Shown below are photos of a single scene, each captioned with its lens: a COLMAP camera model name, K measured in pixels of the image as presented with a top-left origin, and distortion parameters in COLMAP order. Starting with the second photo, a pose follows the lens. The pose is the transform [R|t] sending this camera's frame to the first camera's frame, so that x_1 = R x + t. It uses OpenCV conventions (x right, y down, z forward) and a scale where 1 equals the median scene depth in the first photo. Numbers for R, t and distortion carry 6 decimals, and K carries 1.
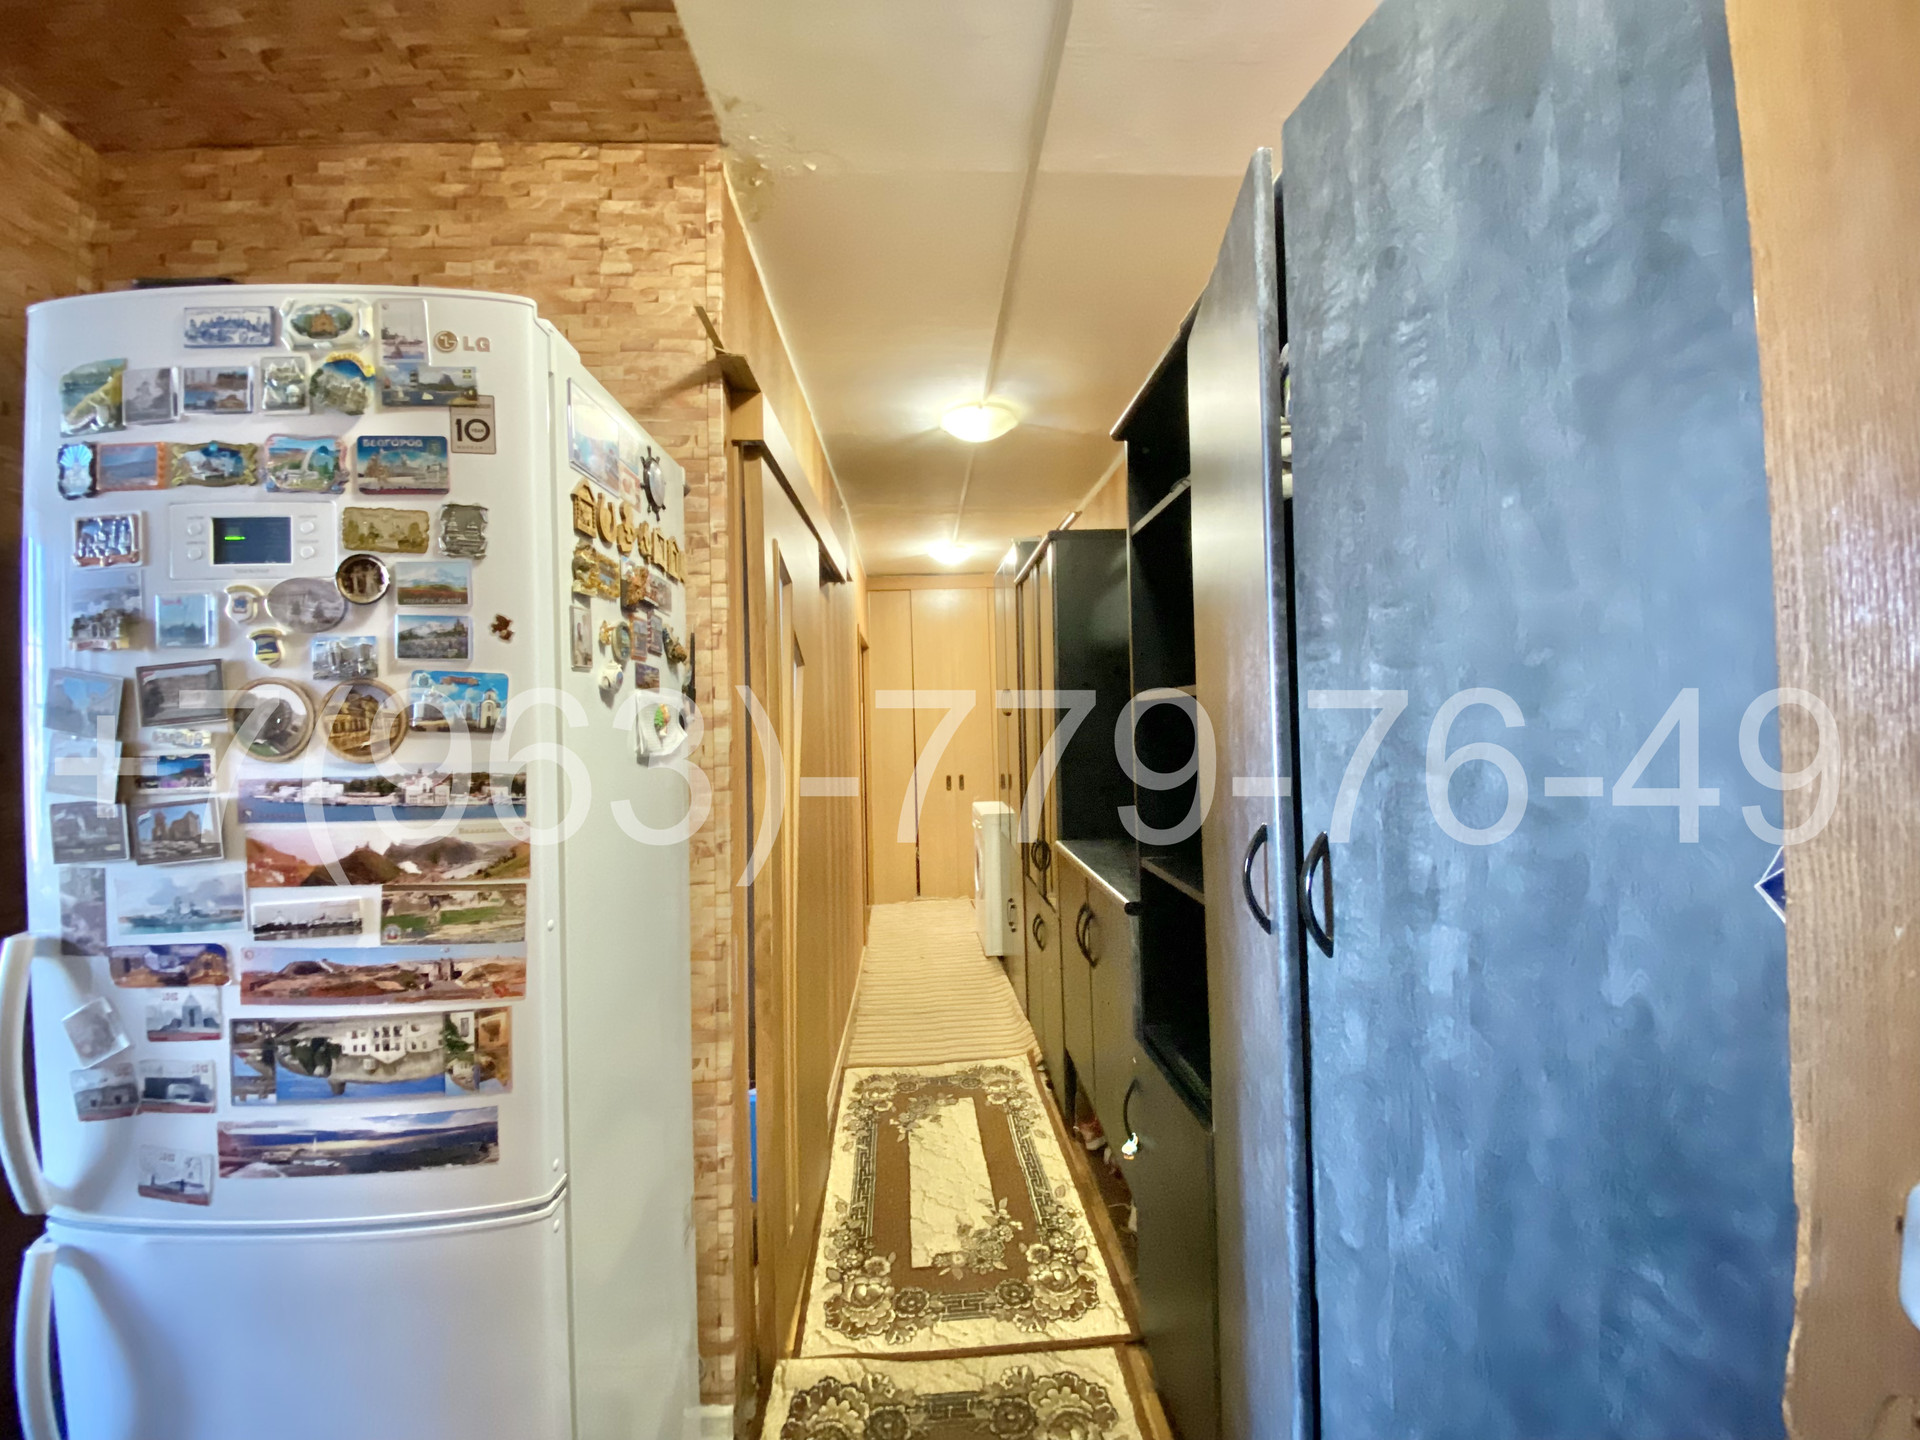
lens RADIAL K [[768.6, 0, 952.4], [0, 768.6, 717.3], [0, 0, 1]] dist [0.017393, -0.019830]
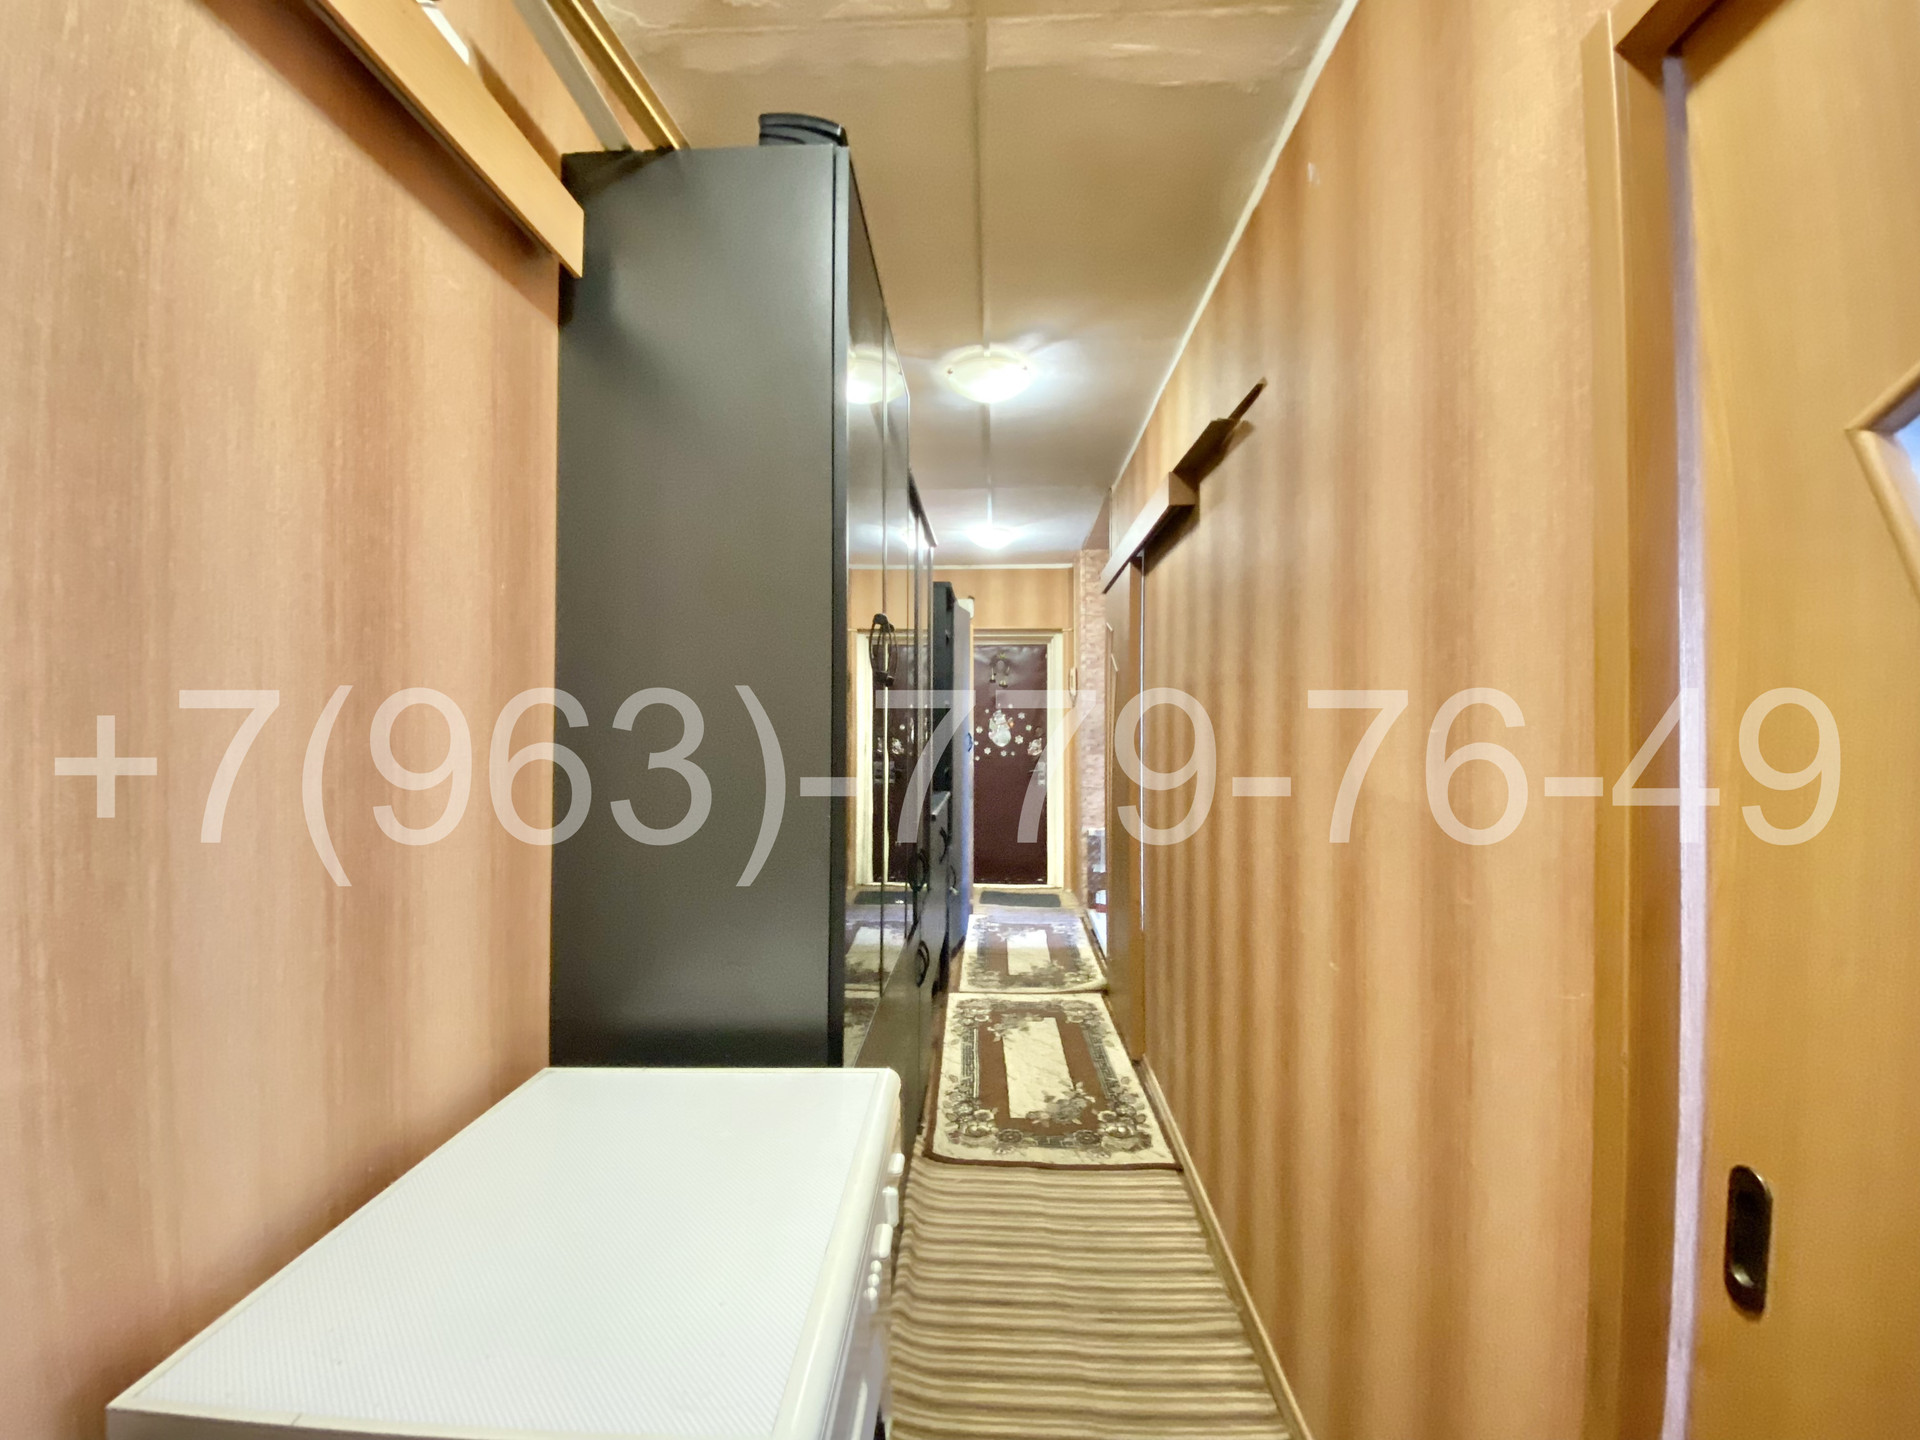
lens RADIAL K [[768.6, 0, 952.4], [0, 768.6, 717.3], [0, 0, 1]] dist [0.017393, -0.019830]
pose [[-0.994784, 0.020296, 0.099965, -0.006444], [0.018757, 0.999691, -0.016314, 0.034332], [-0.100265, -0.014354, -0.994857, 1.952315]]
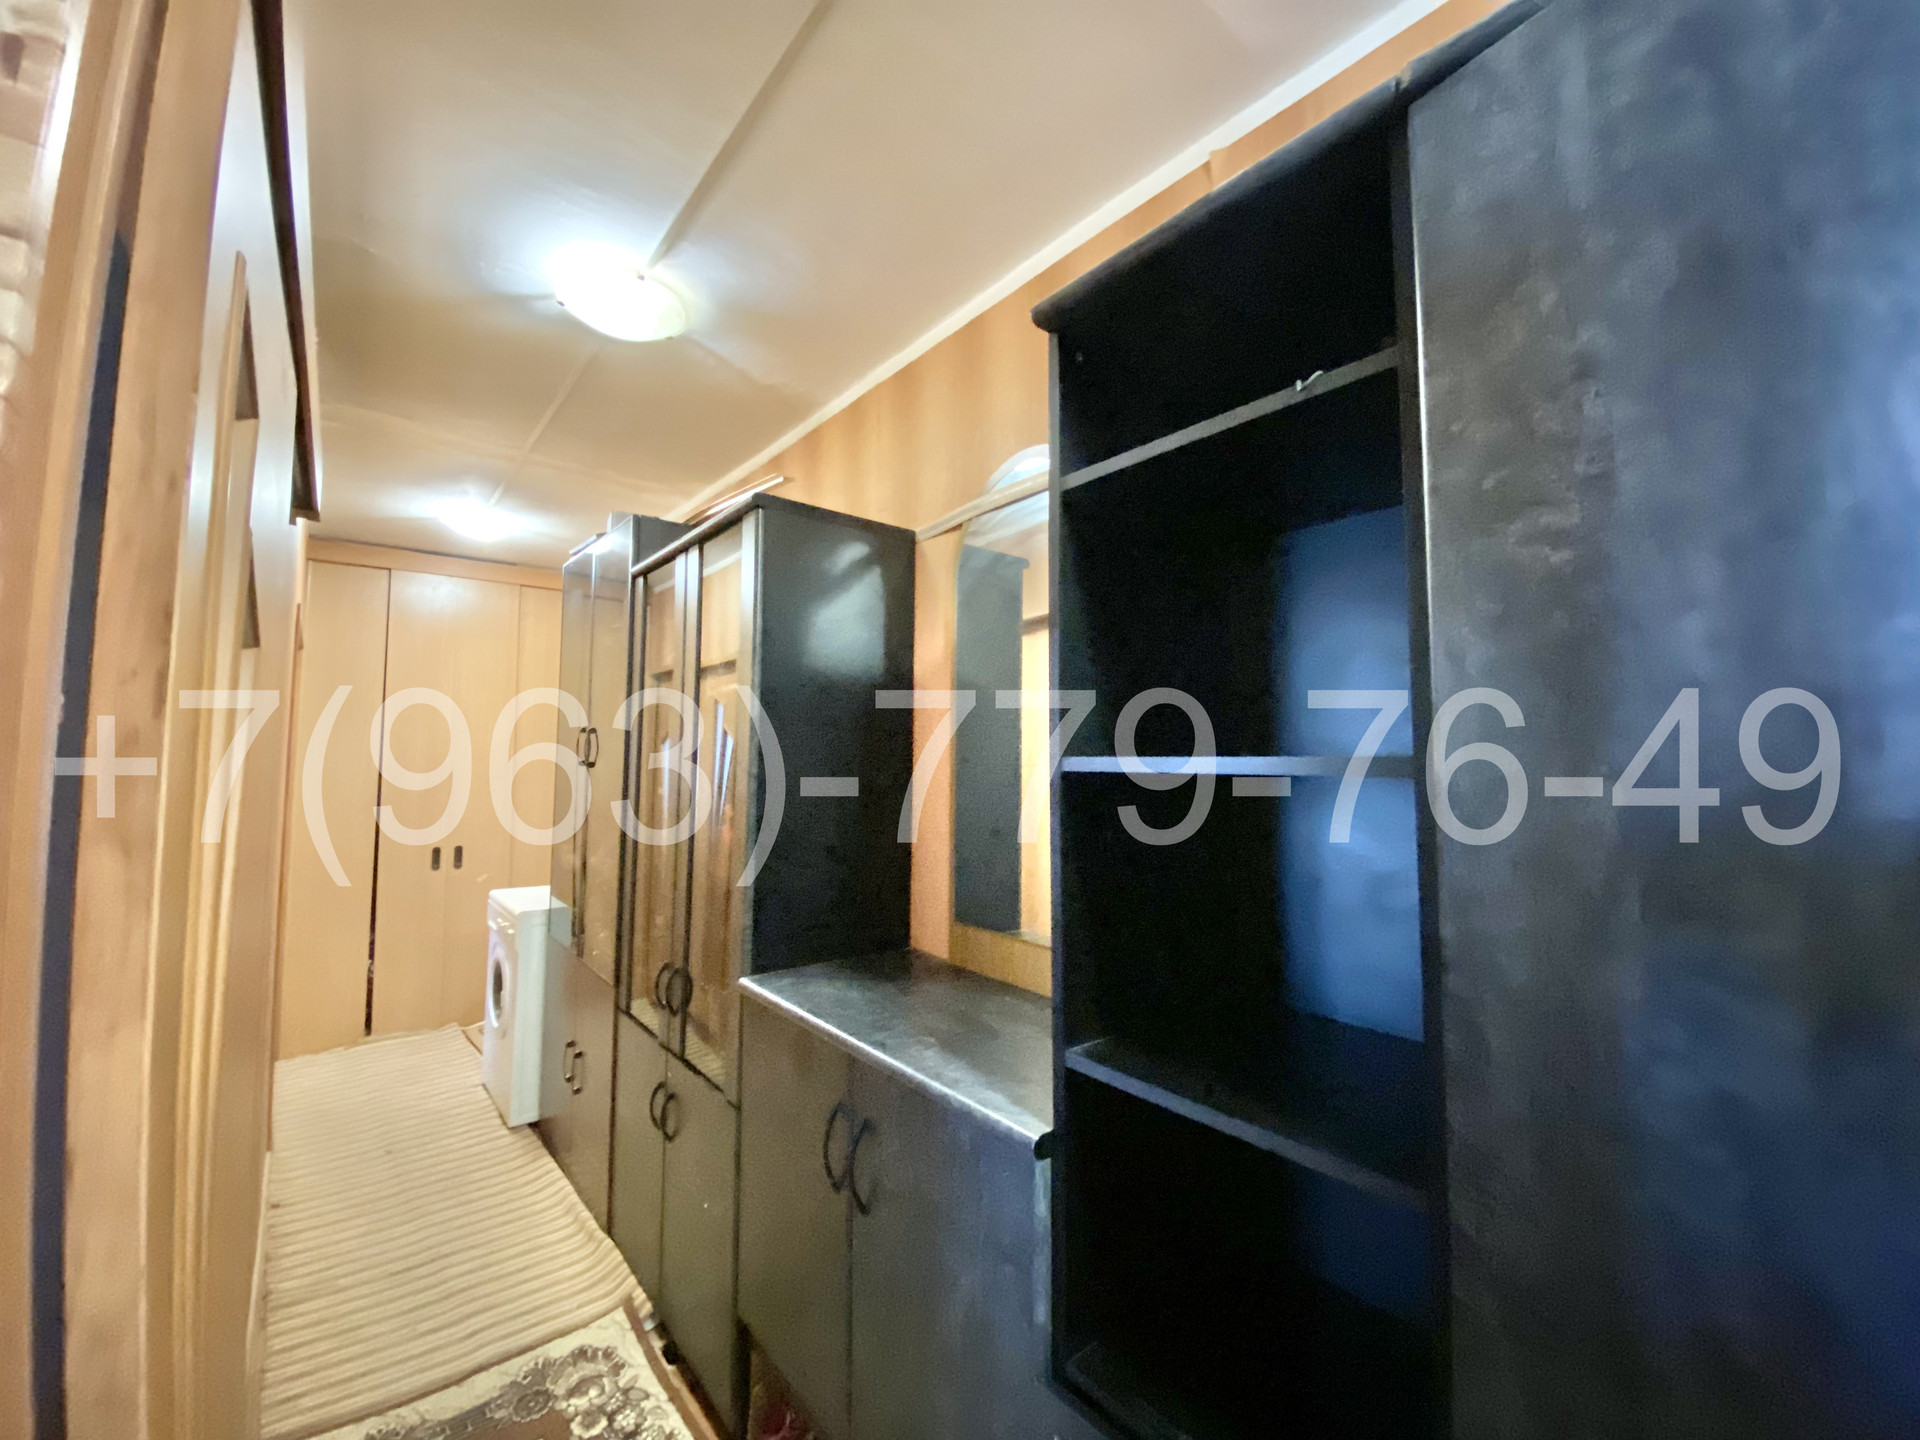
lens RADIAL K [[768.6, 0, 952.4], [0, 768.6, 717.3], [0, 0, 1]] dist [0.017393, -0.019830]
pose [[0.805285, 0.066747, 0.589118, -0.100756], [-0.029527, 0.996925, -0.072589, -0.009480], [-0.592152, 0.041060, 0.804780, 0.347606]]
